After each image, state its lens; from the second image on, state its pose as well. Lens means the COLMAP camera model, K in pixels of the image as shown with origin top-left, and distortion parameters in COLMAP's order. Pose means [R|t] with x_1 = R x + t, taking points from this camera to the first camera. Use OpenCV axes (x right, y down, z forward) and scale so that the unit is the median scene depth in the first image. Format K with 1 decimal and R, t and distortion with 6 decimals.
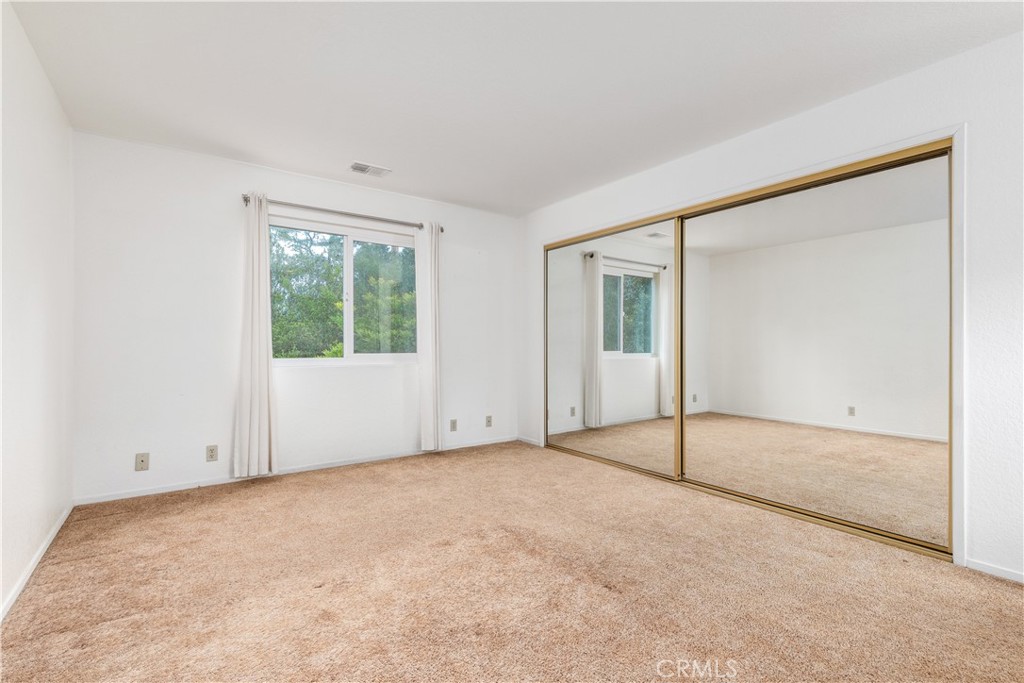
lens RADIAL K [[469.6, 0, 507.7], [0, 469.6, 347.6], [0, 0, 1]] dist [0.000194, -0.000121]
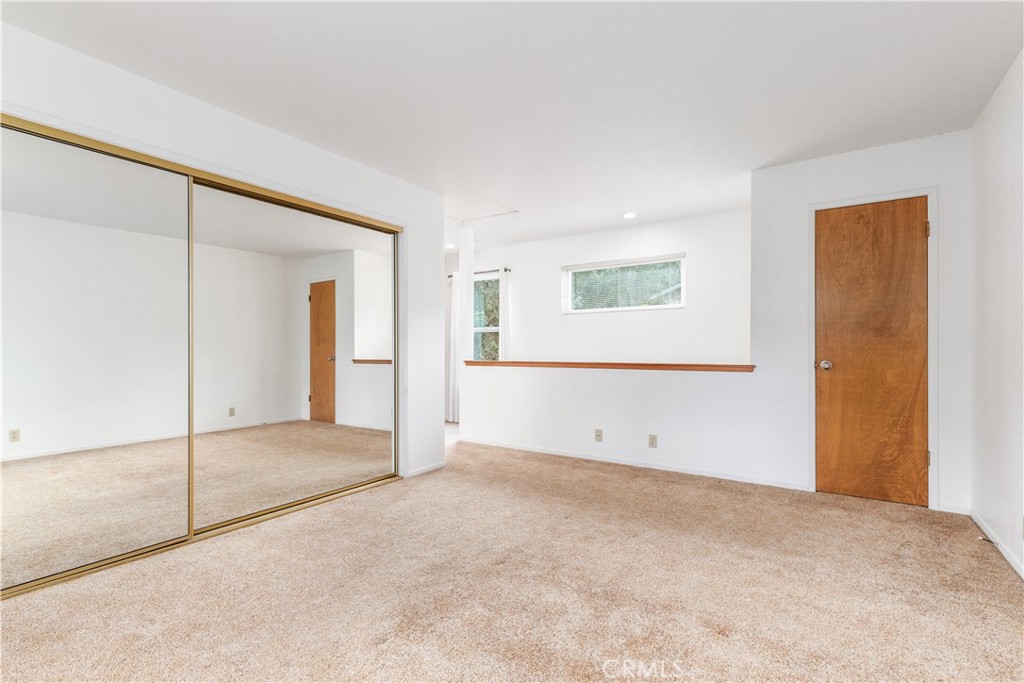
lens RADIAL K [[469.6, 0, 507.7], [0, 469.6, 347.6], [0, 0, 1]] dist [0.000194, -0.000121]
pose [[-0.349112, 0.003706, 0.937074, -0.513489], [0.009166, 0.999958, -0.000540, -0.006601], [-0.937036, 0.008400, -0.349131, 0.822428]]
